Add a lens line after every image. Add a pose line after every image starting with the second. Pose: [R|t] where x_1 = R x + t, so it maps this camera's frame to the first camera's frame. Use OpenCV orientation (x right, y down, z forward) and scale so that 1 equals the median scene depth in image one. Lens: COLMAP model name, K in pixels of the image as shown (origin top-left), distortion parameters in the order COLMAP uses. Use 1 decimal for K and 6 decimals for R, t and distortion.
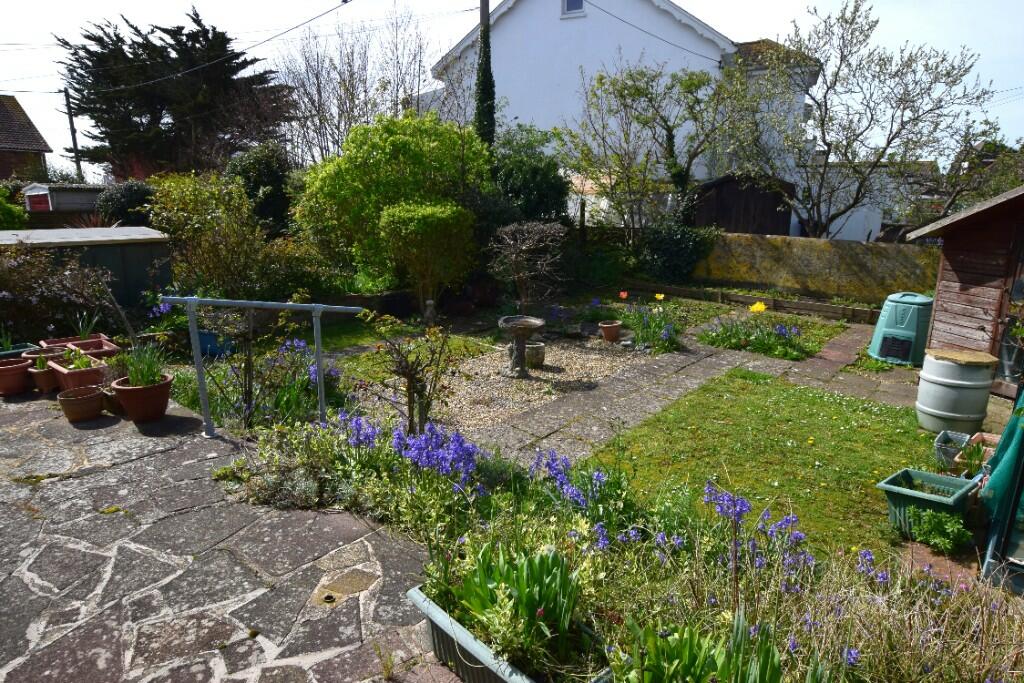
lens RADIAL K [[608.2, 0, 512.4], [0, 608.2, 344.5], [0, 0, 1]] dist [0.001562, 0.000388]
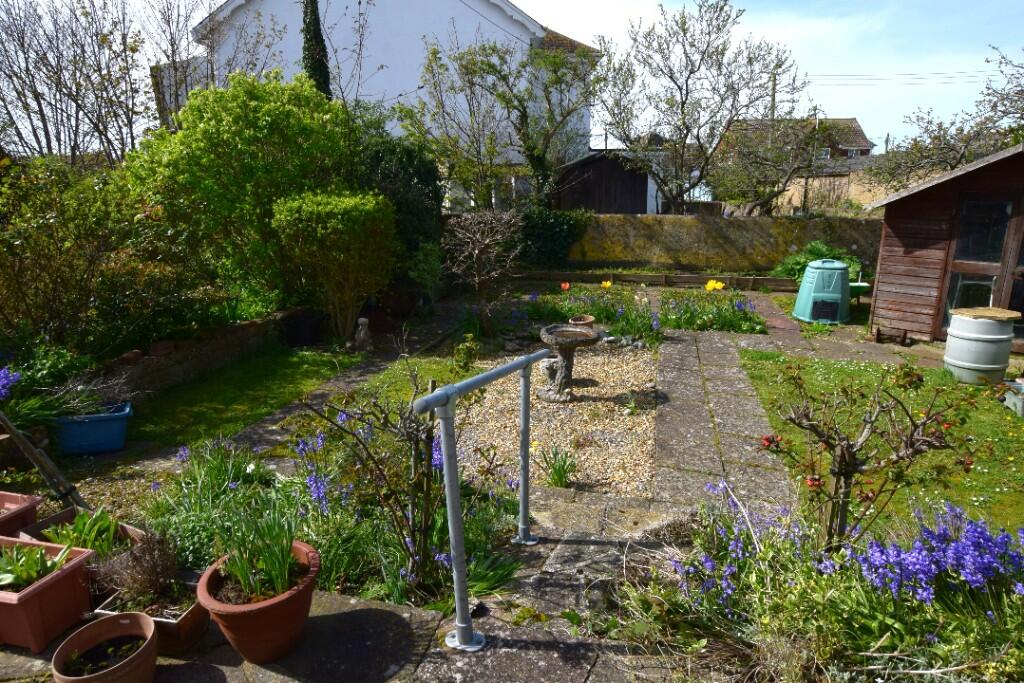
lens RADIAL K [[592.7, 0, 512.4], [0, 592.7, 339.3], [0, 0, 1]] dist [-0.007866, -0.000442]
pose [[0.891451, -0.137940, 0.431610, -0.291235], [0.130562, 0.990333, 0.046841, -0.055694], [-0.433899, 0.014595, 0.900843, 0.234317]]
